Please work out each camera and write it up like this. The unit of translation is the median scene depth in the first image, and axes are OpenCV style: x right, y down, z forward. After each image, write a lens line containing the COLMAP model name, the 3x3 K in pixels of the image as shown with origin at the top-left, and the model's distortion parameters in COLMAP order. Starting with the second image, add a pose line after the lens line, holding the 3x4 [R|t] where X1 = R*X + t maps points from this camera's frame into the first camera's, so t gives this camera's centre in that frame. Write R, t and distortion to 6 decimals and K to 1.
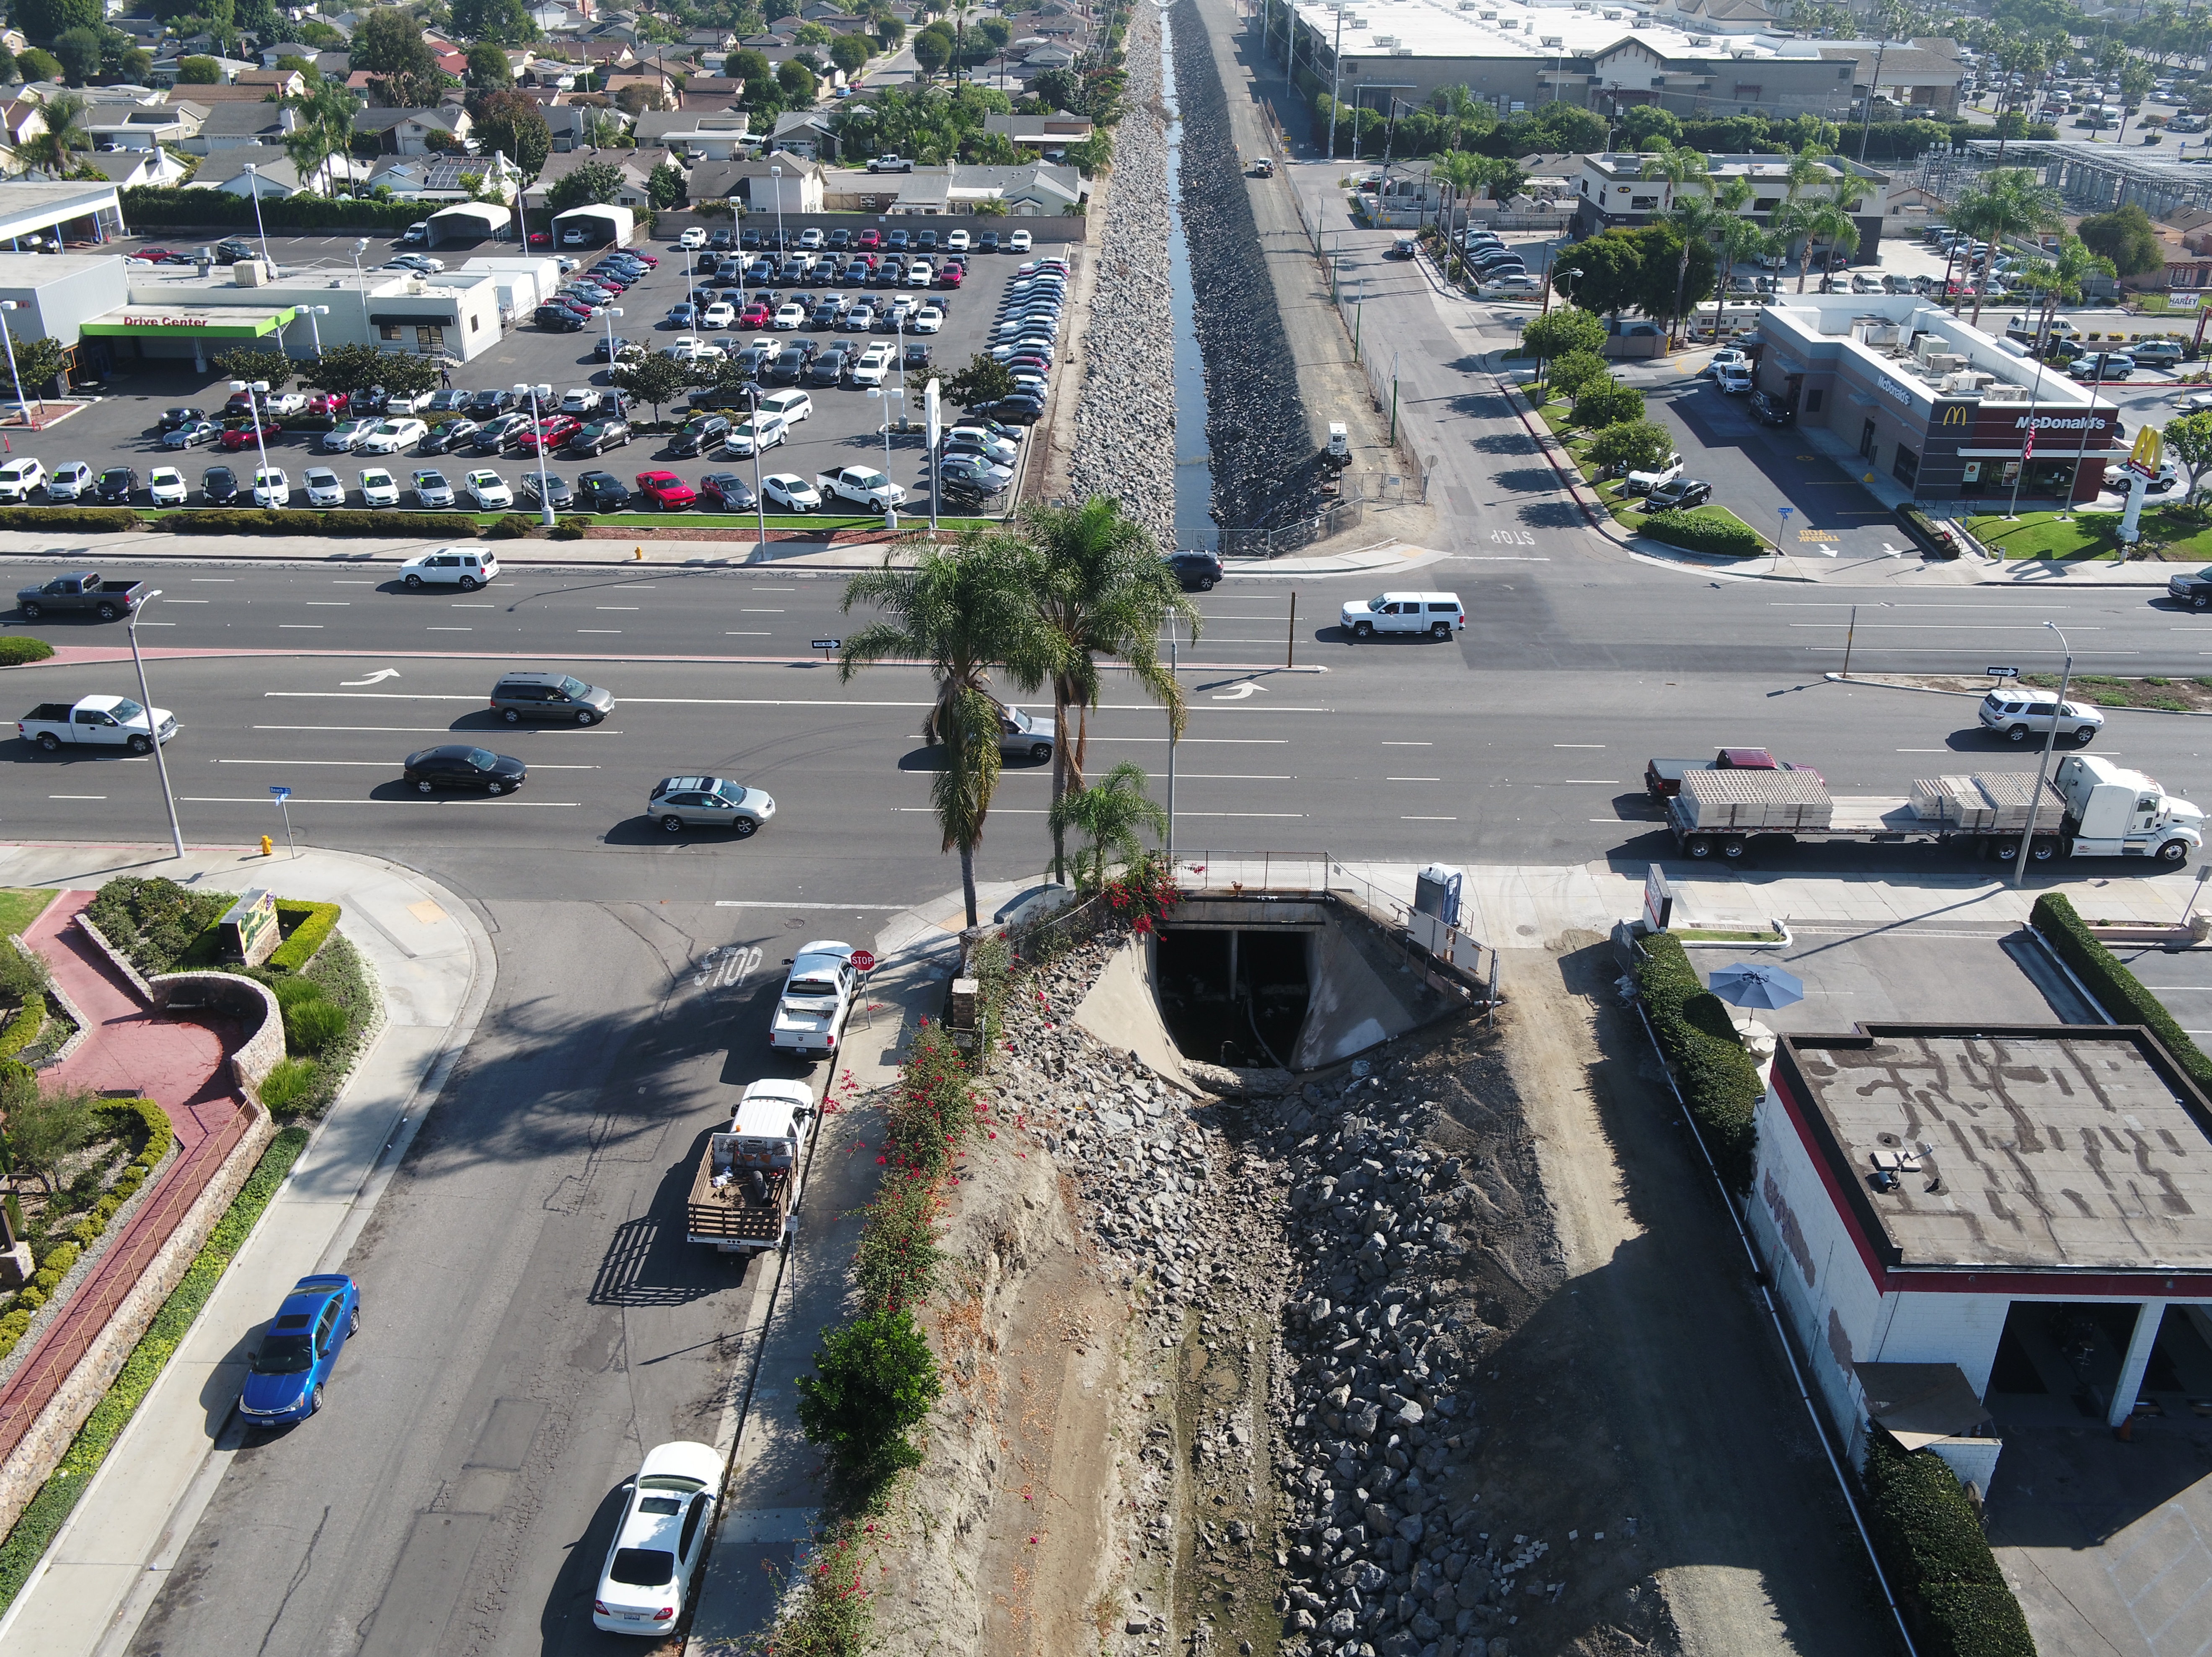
lens RADIAL K [[1922.1, 0, 1106.0], [0, 1922.1, 828.5], [0, 0, 1]] dist [0.007277, -0.012426]
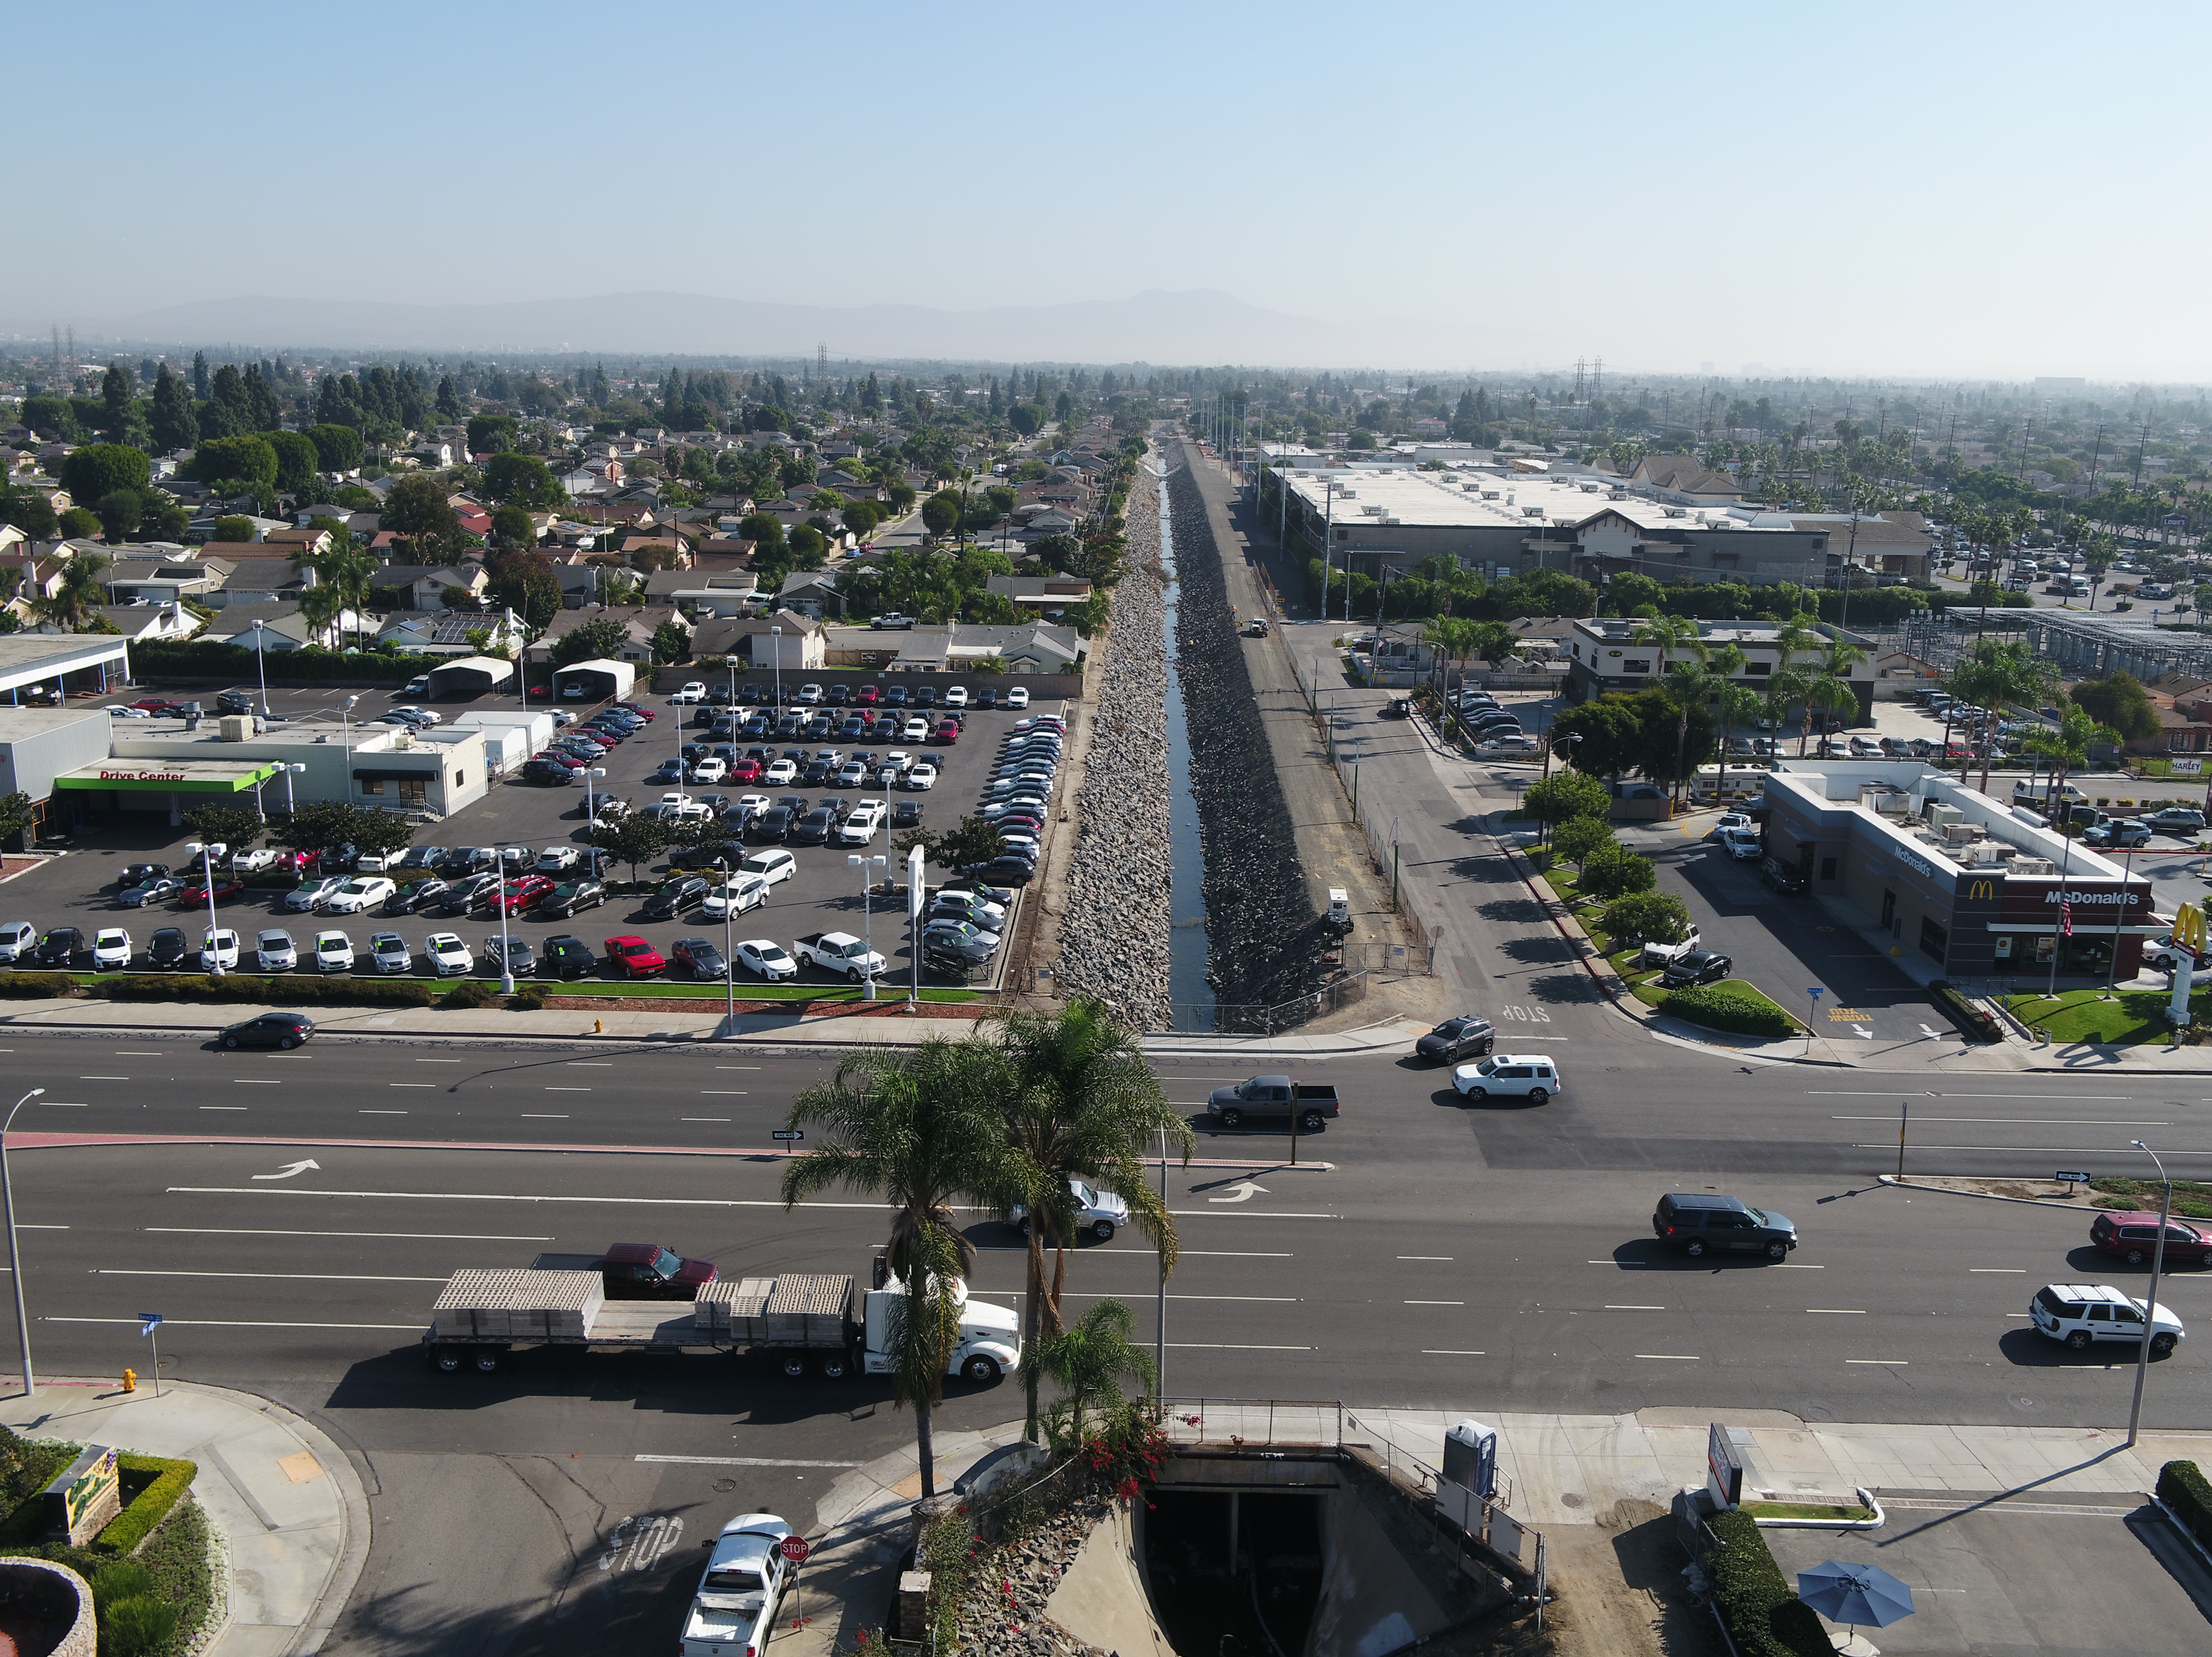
lens RADIAL K [[1922.1, 0, 1106.0], [0, 1922.1, 828.5], [0, 0, 1]] dist [0.007277, -0.012426]
pose [[0.999974, 0.007223, -0.000490, 0.005807], [-0.007155, 0.975553, -0.219647, -0.038084], [-0.001109, 0.219645, 0.975579, 0.071521]]
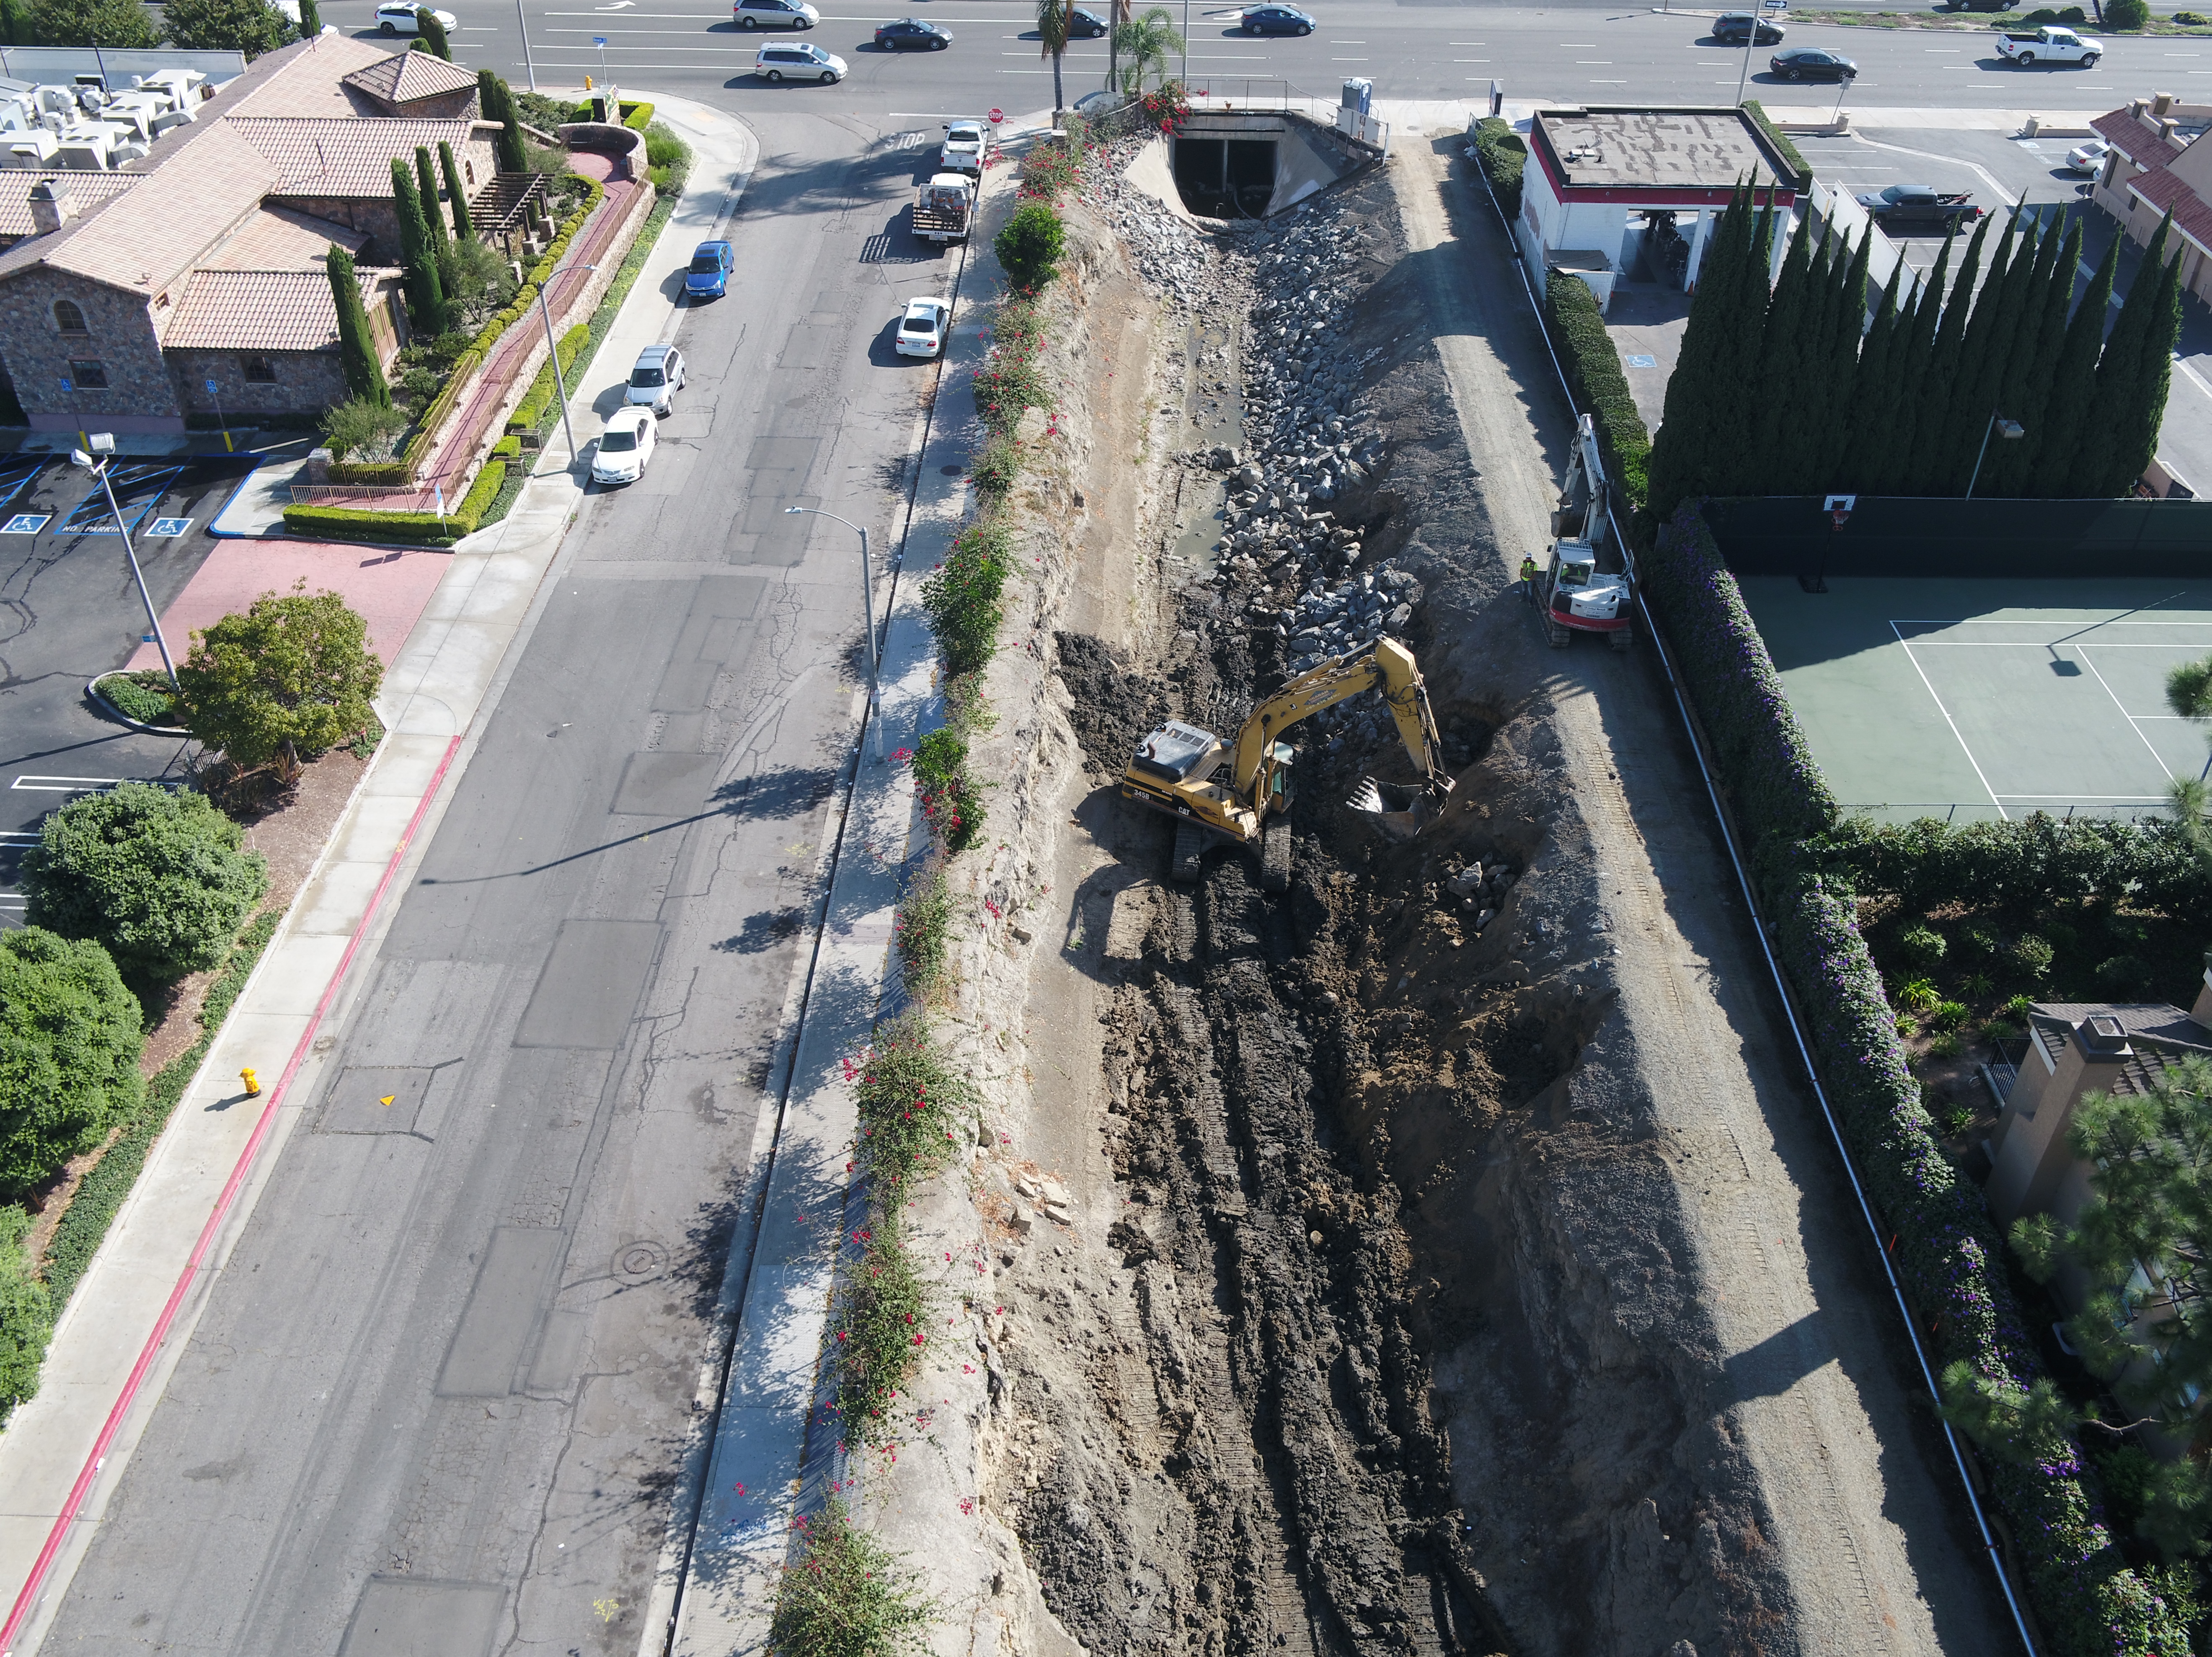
lens RADIAL K [[1922.1, 0, 1106.0], [0, 1922.1, 828.5], [0, 0, 1]] dist [0.007277, -0.012426]
pose [[0.999998, 0.001766, 0.000296, -0.022455], [-0.001791, 0.982191, 0.187876, 0.242572], [0.000041, -0.187876, 0.982193, -0.484982]]
